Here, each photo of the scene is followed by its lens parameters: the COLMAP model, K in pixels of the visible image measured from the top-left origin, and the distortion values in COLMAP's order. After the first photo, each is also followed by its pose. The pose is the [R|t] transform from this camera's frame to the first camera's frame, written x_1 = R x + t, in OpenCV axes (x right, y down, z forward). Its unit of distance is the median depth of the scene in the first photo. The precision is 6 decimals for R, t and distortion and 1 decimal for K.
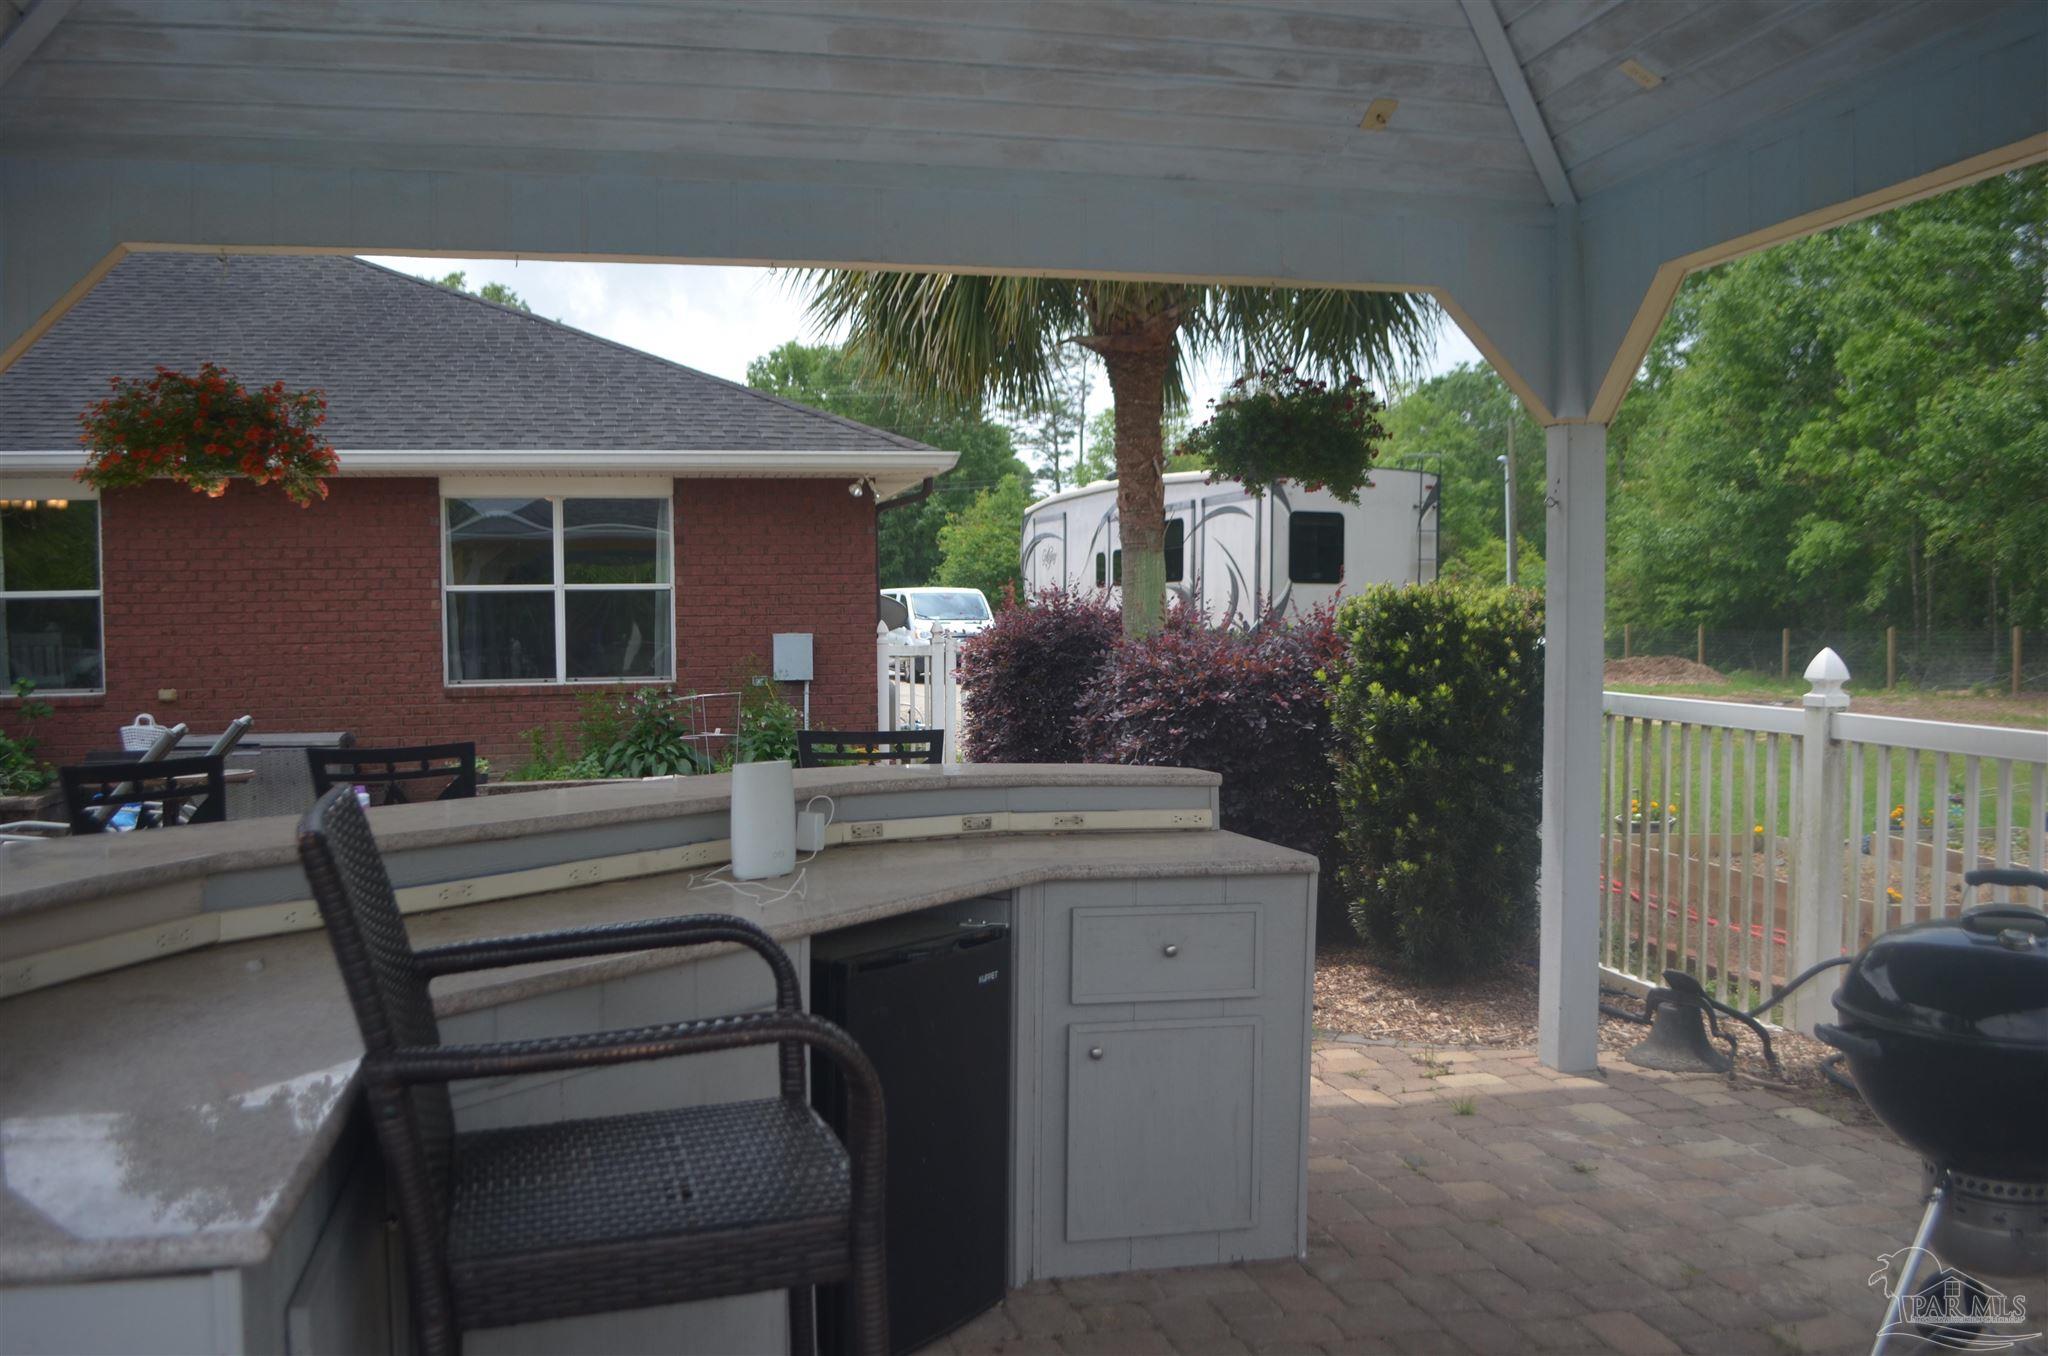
lens RADIAL K [[1685.8, 0, 1024.0], [0, 1685.8, 678.0], [0, 0, 1]] dist [-0.067659, -0.000353]
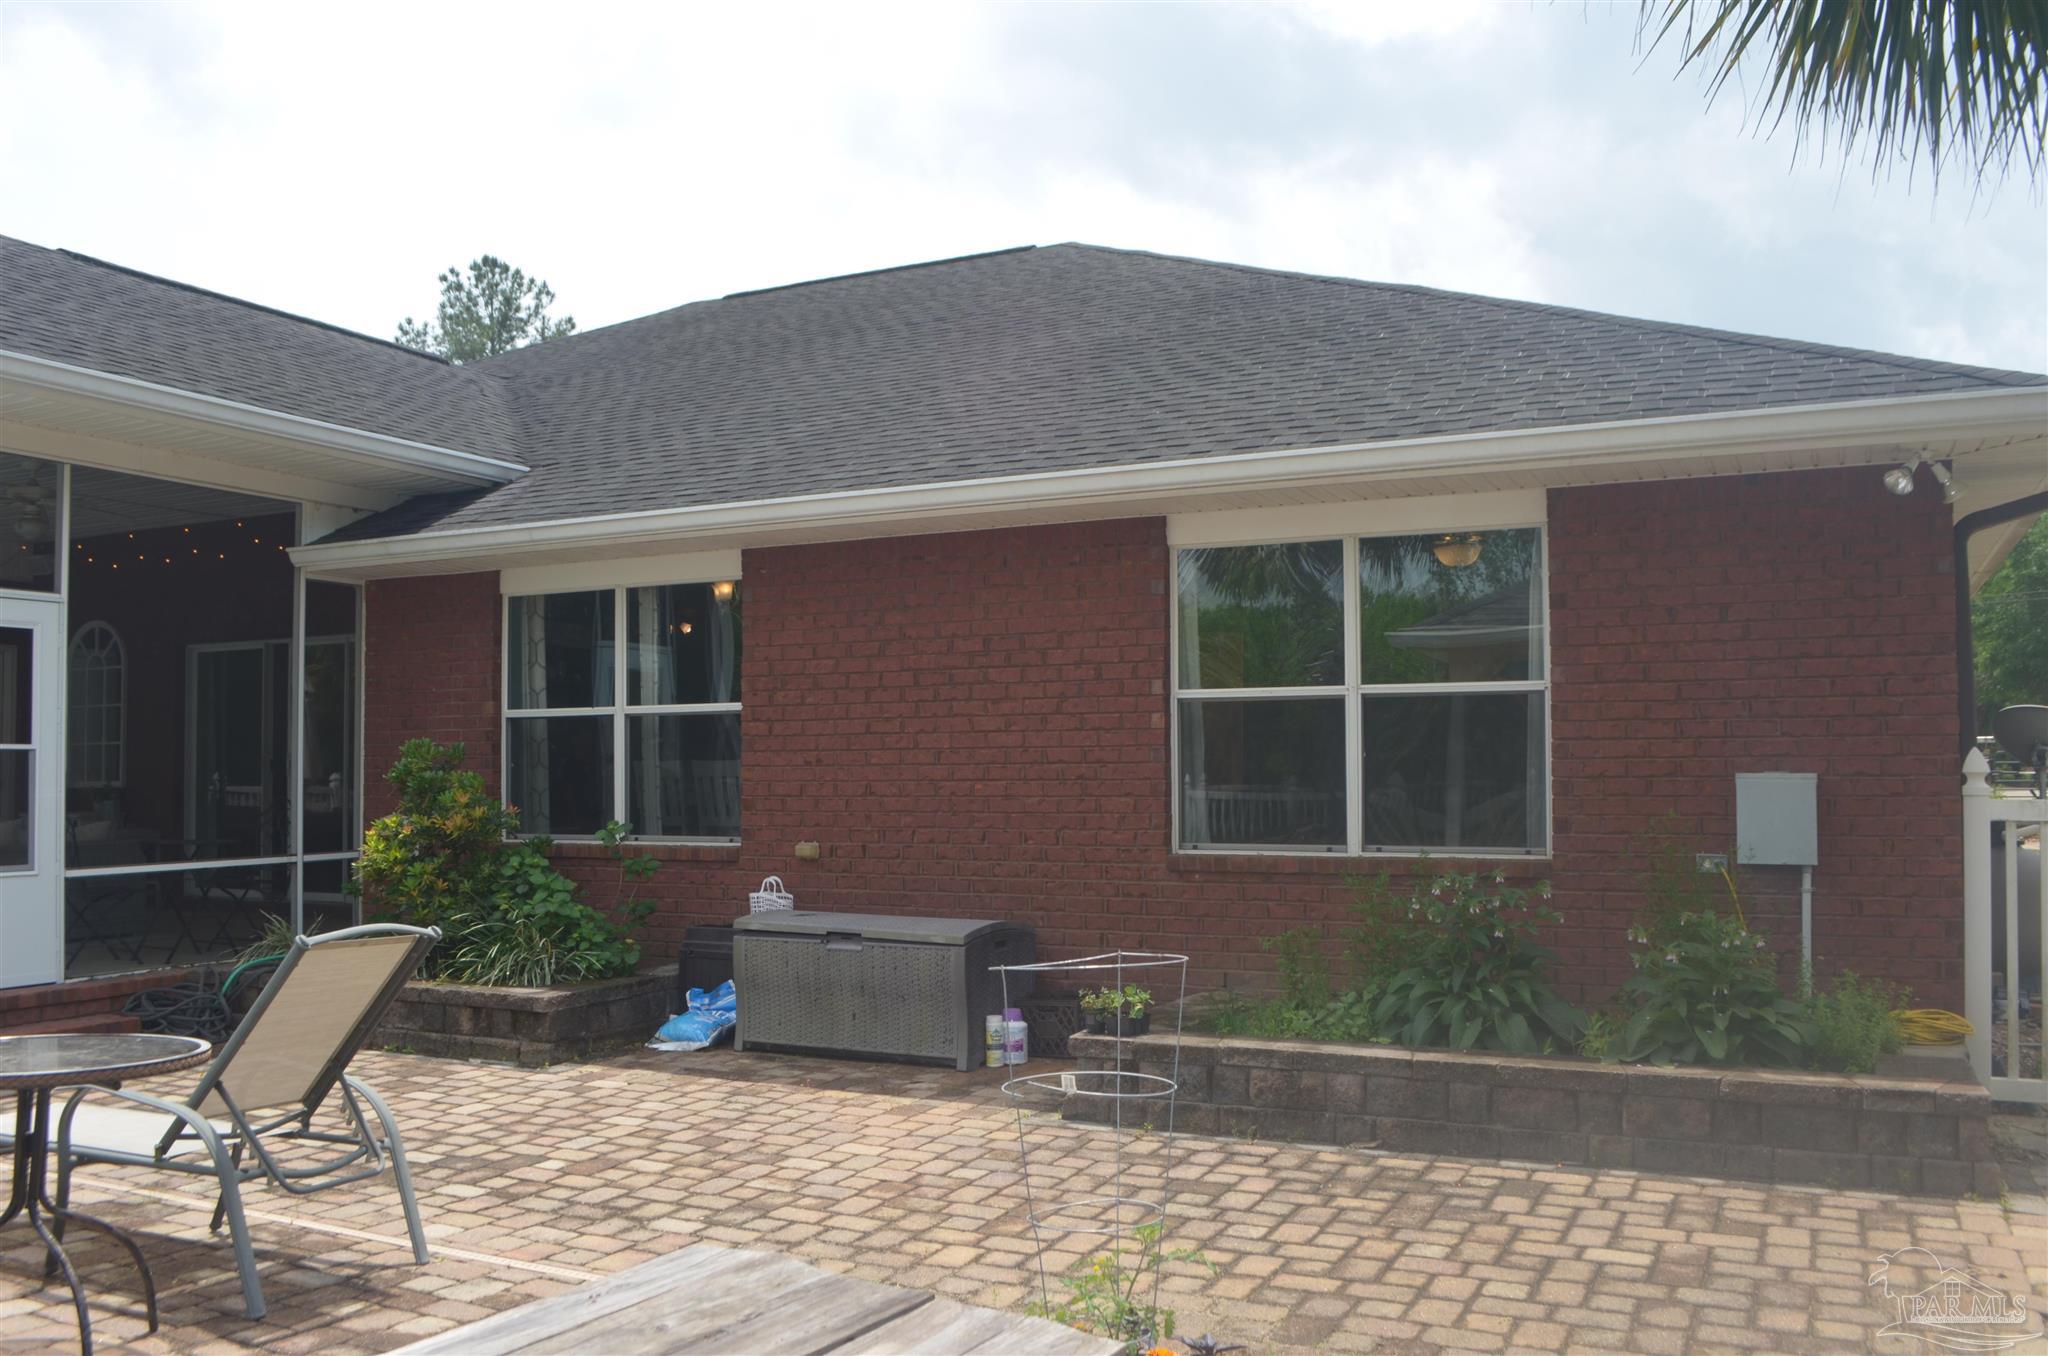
lens RADIAL K [[1685.8, 0, 1024.0], [0, 1685.8, 678.0], [0, 0, 1]] dist [-0.067659, -0.000353]
pose [[0.769153, -0.024961, -0.638577, 0.010540], [-0.027275, 0.997044, -0.071825, -0.013354], [0.638483, 0.072661, 0.766199, 0.489493]]
